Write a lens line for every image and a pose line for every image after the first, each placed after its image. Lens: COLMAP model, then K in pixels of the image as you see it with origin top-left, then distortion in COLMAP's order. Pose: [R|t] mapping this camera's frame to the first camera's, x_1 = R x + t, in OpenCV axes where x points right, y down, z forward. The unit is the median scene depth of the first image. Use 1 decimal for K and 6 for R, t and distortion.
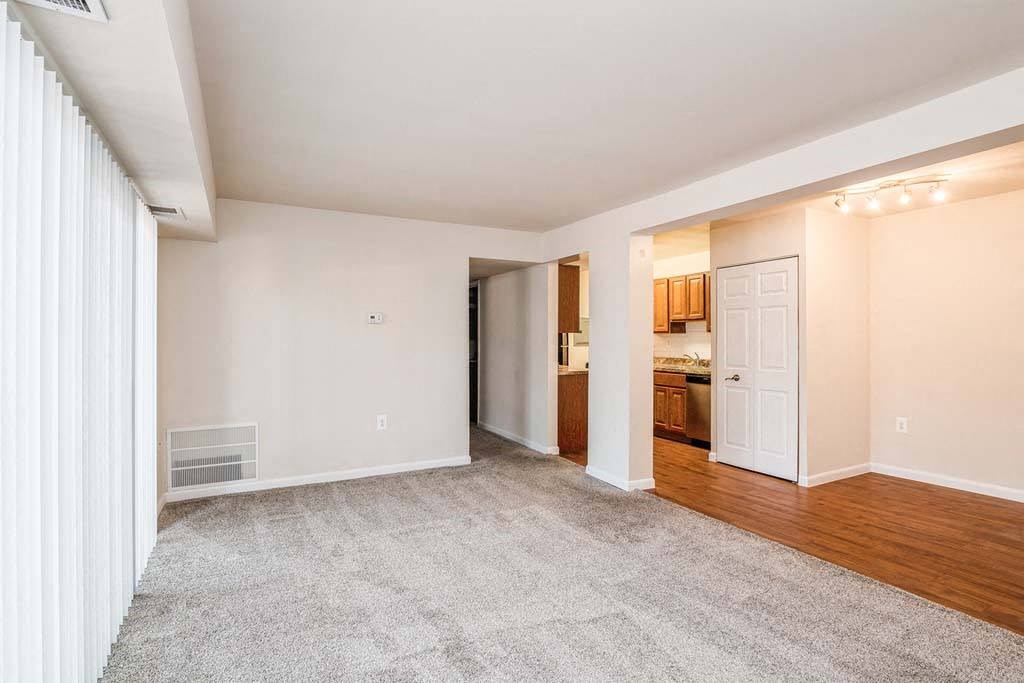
lens RADIAL K [[506.8, 0, 514.0], [0, 506.8, 336.3], [0, 0, 1]] dist [-0.023931, -0.000838]
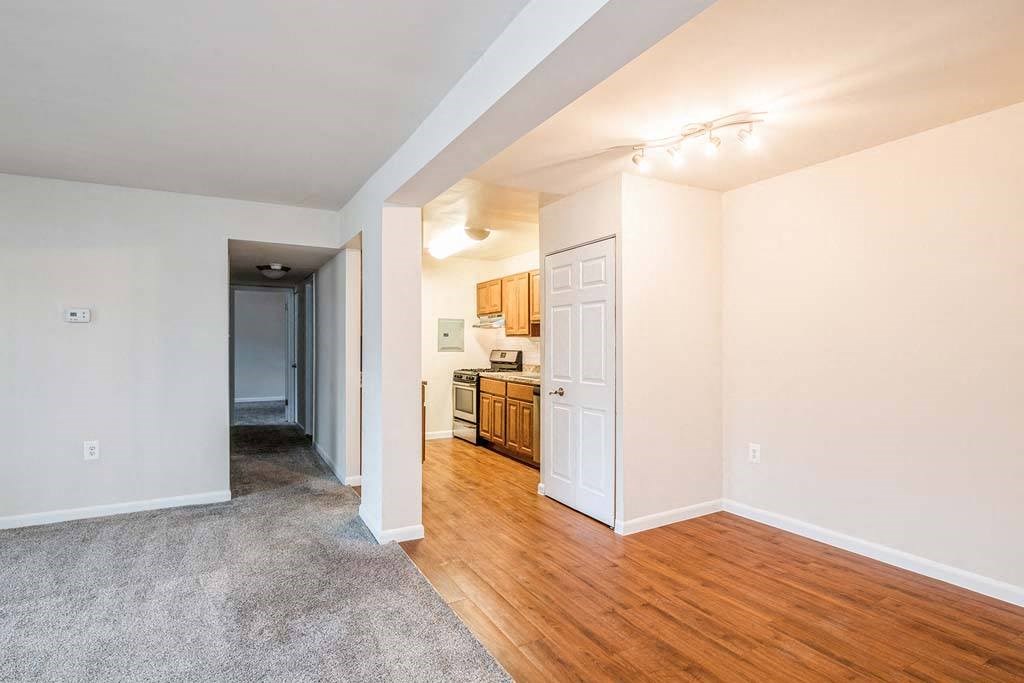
lens RADIAL K [[511.9, 0, 512.0], [0, 511.9, 341.5], [0, 0, 1]] dist [-0.019305, -0.001652]
pose [[0.999200, 0.002123, 0.039926, 0.354213], [-0.002144, 0.999998, 0.000478, 0.002195], [-0.039925, -0.000563, 0.999203, 0.207172]]
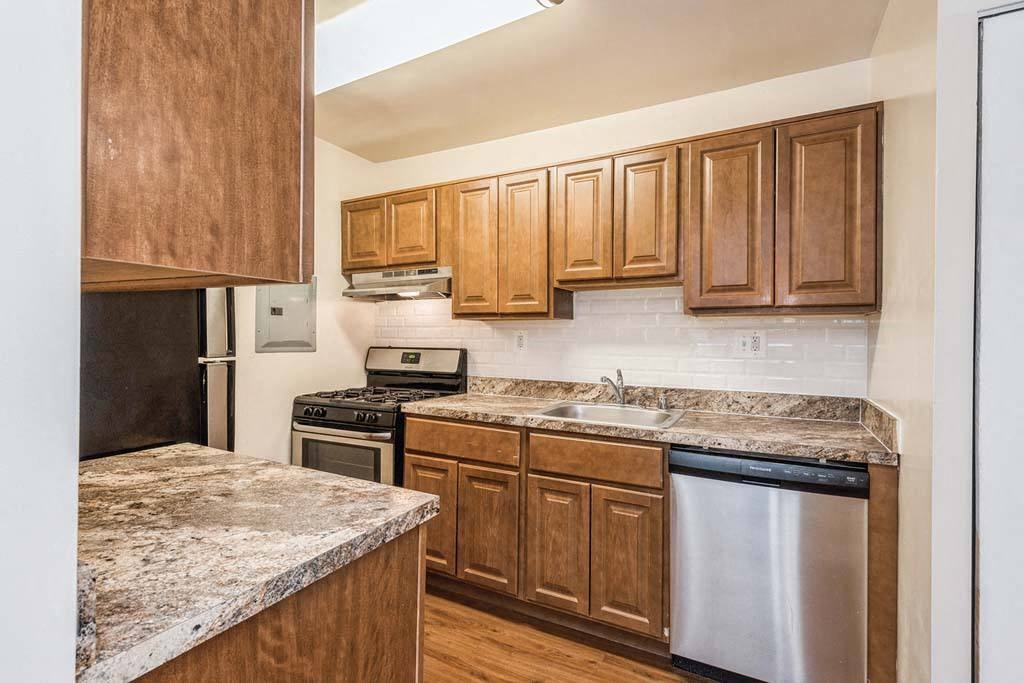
lens RADIAL K [[482.3, 0, 508.4], [0, 482.3, 335.3], [0, 0, 1]] dist [0.022649, -0.000423]
pose [[0.816693, 0.006842, 0.577032, 0.116609], [-0.008102, 0.999967, -0.000390, 0.010467], [-0.577016, -0.004356, 0.816721, 1.067588]]
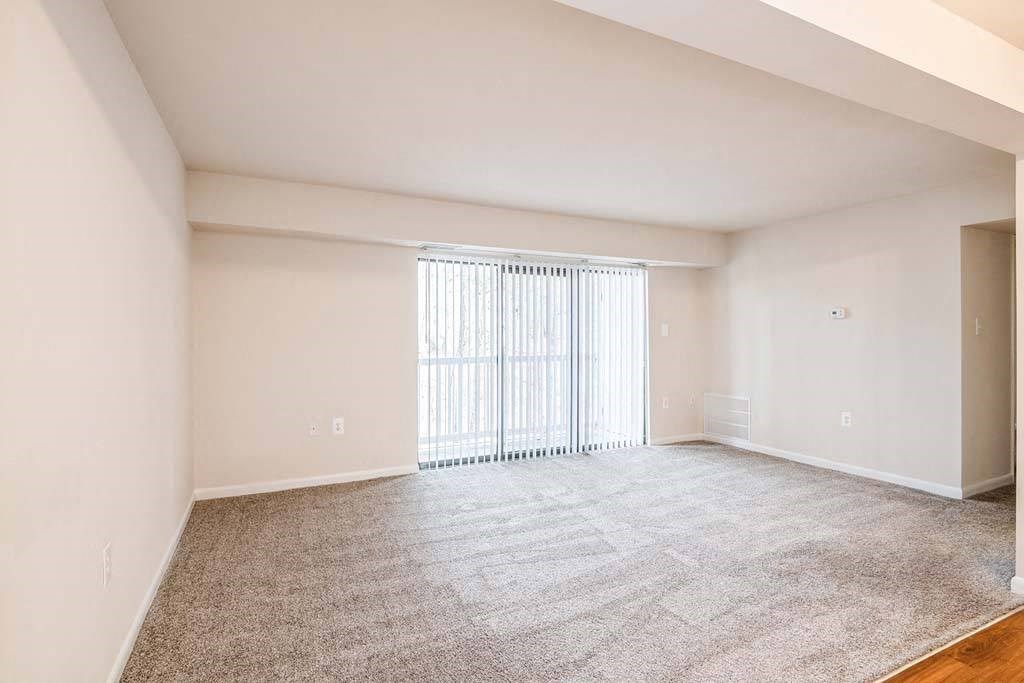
lens RADIAL K [[506.8, 0, 514.0], [0, 506.8, 336.3], [0, 0, 1]] dist [-0.023931, -0.000838]
pose [[-0.027589, 0.008581, -0.999583, 0.736831], [0.002536, 0.999961, 0.008515, -0.000918], [0.999616, -0.002300, -0.027610, 0.386231]]
